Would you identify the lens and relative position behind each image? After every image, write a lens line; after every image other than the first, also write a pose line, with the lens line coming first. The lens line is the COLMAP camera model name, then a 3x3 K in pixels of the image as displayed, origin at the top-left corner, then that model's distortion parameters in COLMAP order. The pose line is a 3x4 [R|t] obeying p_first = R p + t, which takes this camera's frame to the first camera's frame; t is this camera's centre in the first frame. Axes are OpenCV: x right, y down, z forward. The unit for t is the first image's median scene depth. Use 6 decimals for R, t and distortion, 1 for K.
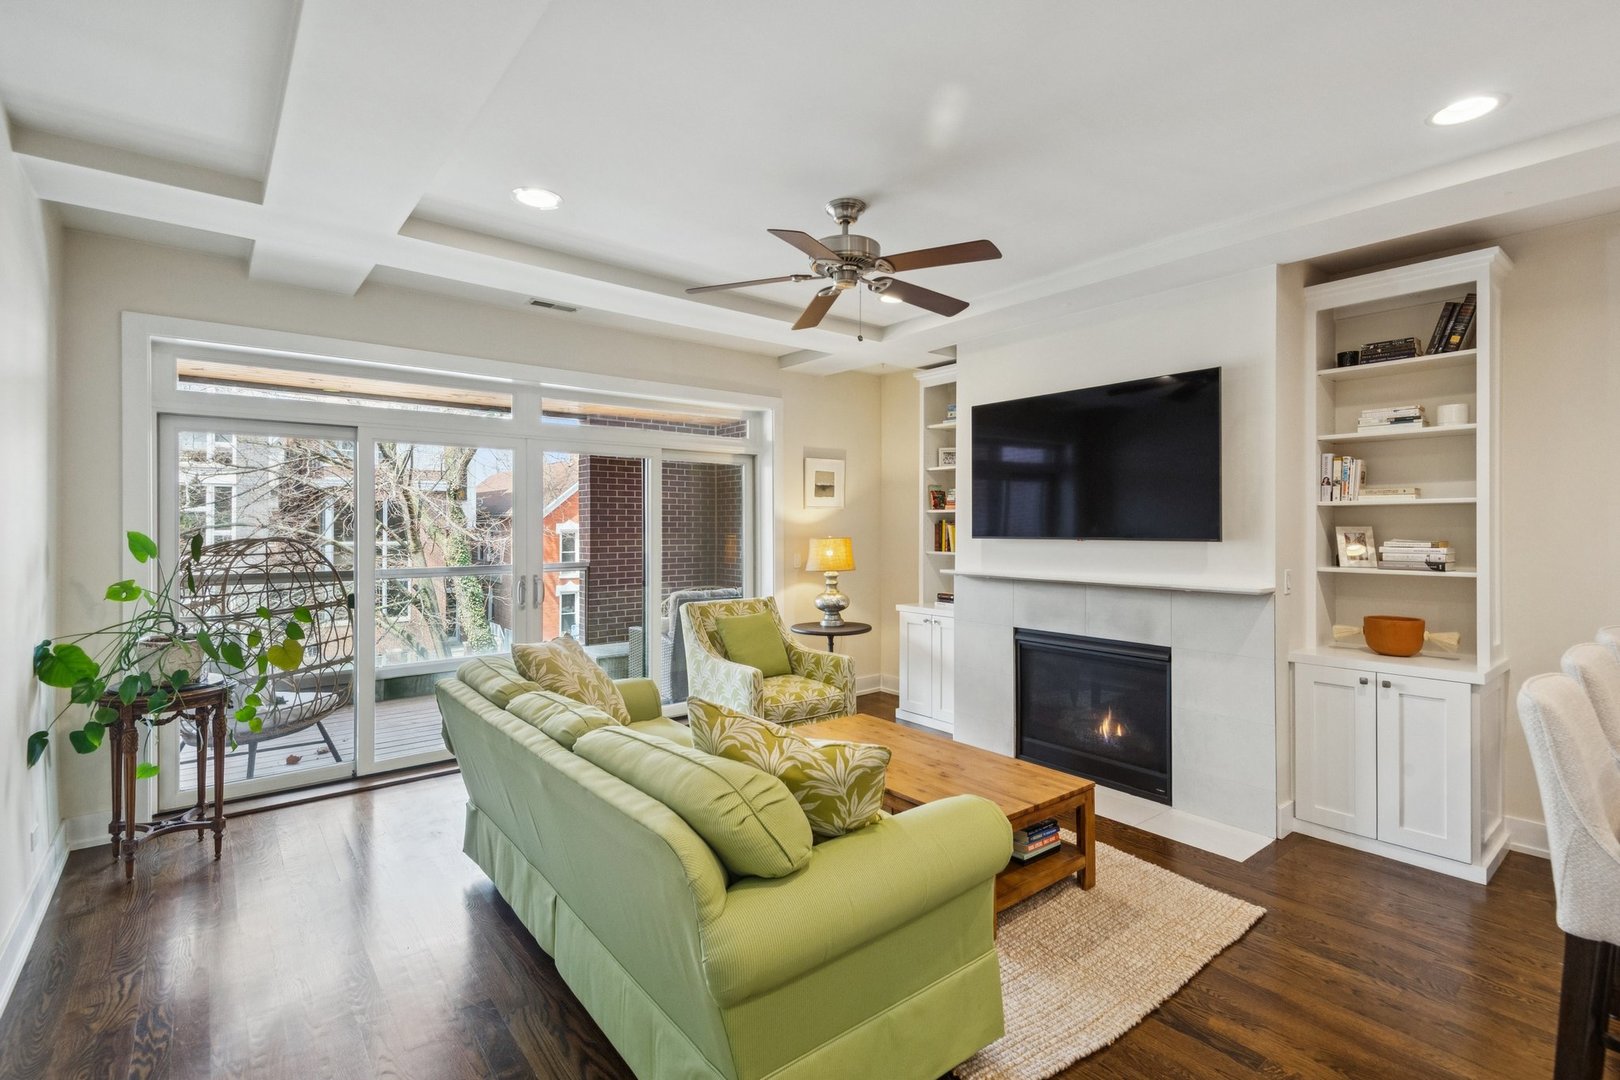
lens RADIAL K [[738.8, 0, 807.0], [0, 738.8, 516.9], [0, 0, 1]] dist [-0.014989, -0.001079]
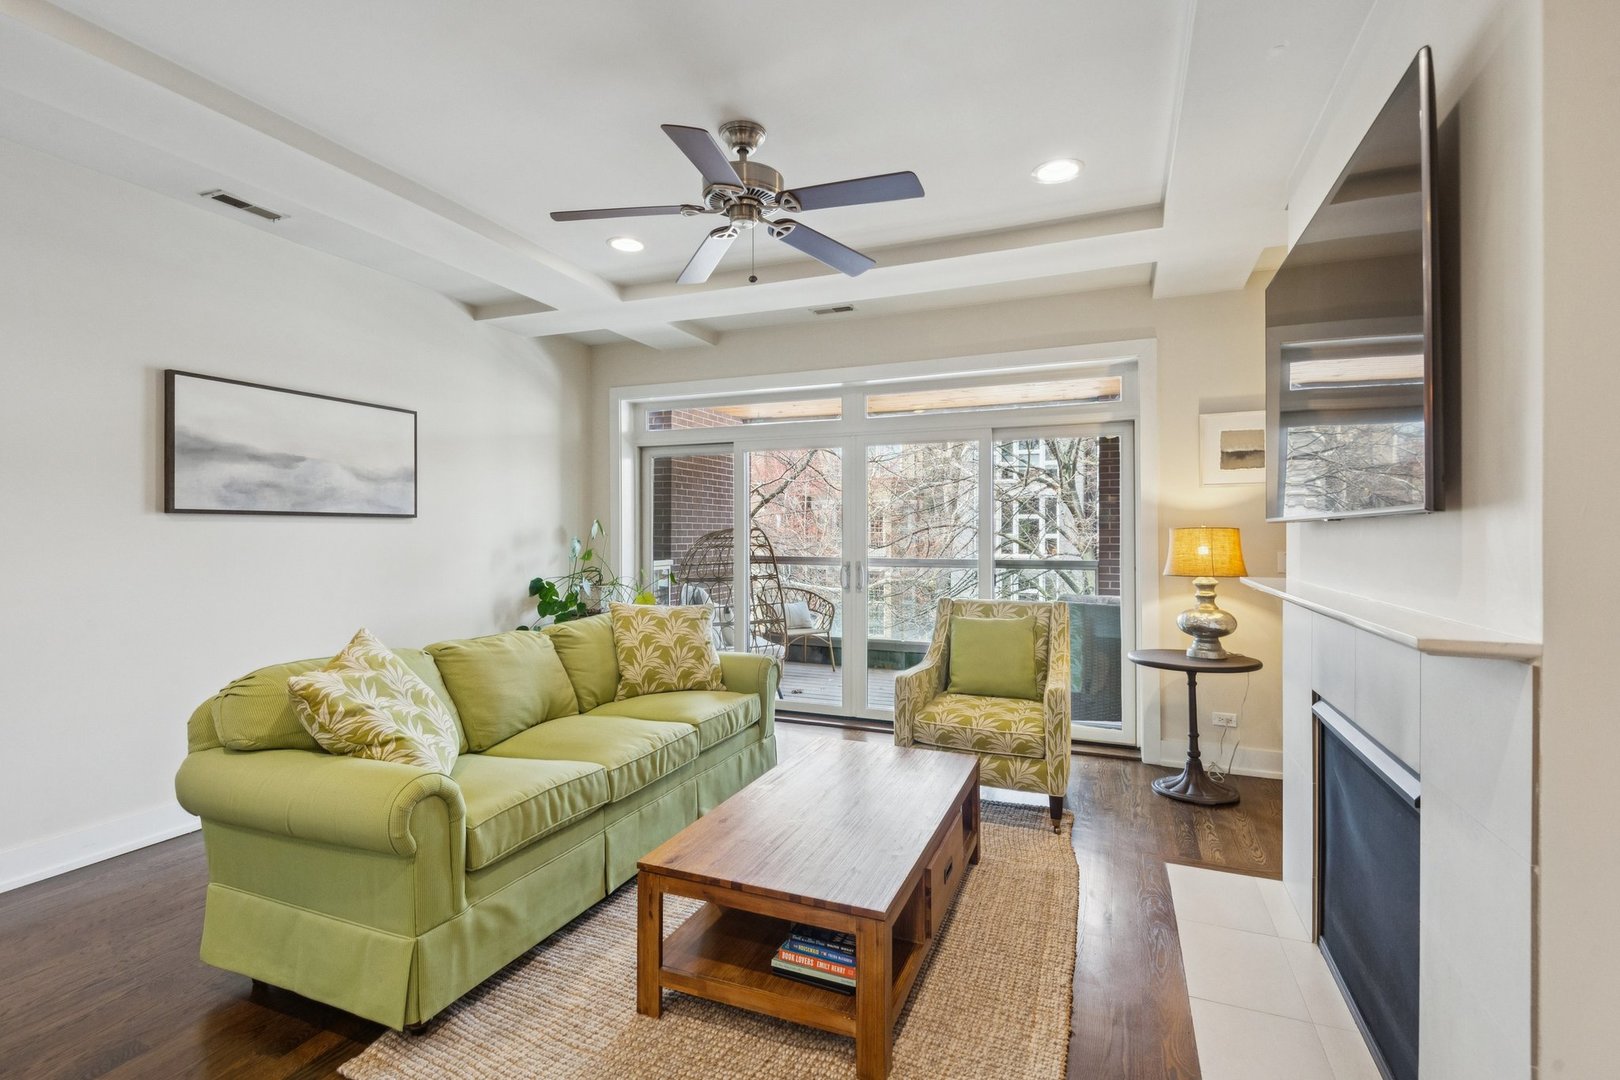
lens RADIAL K [[762.9, 0, 805.4], [0, 762.9, 534.3], [0, 0, 1]] dist [-0.000556, -0.000242]
pose [[0.471340, -0.001638, -0.881950, 0.661236], [0.011894, 0.999919, 0.004499, 0.036553], [0.881871, -0.012610, 0.471321, 0.479108]]
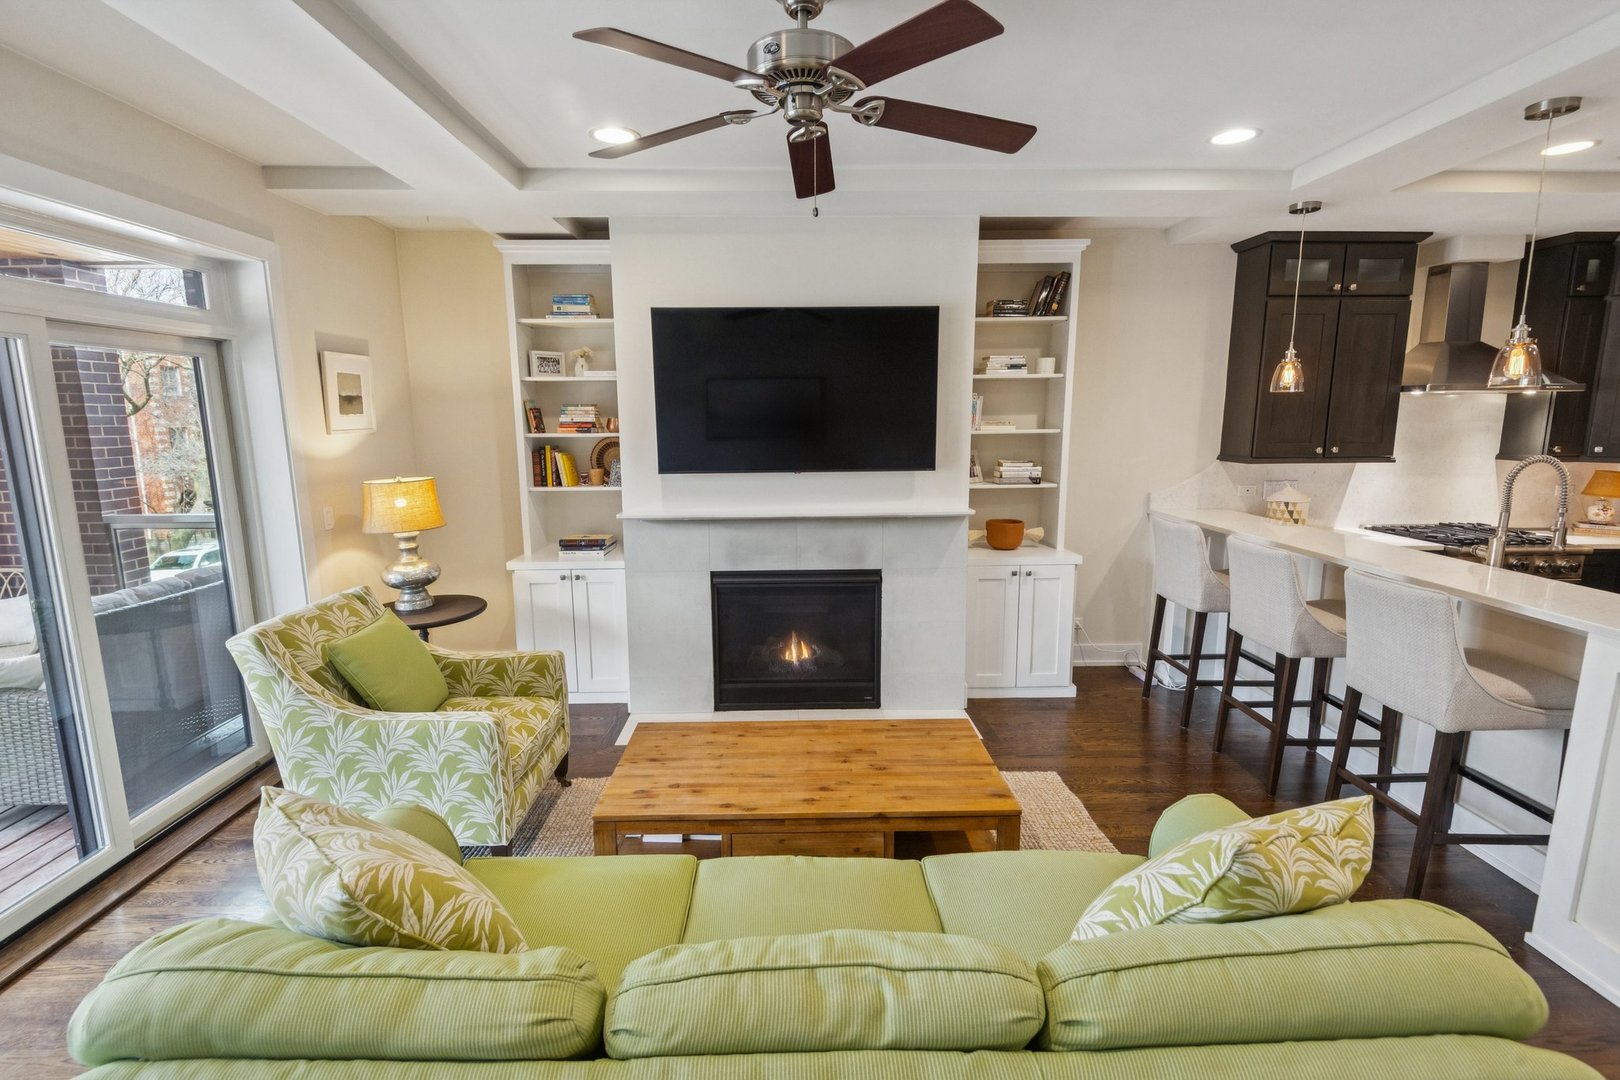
lens RADIAL K [[724.5, 0, 817.8], [0, 724.5, 538.8], [0, 0, 1]] dist [0.043545, -0.028798]
pose [[0.599817, -0.138168, 0.788117, -0.372962], [-0.003009, 0.984581, 0.174901, -0.049700], [-0.800131, -0.107280, 0.590153, 0.425794]]
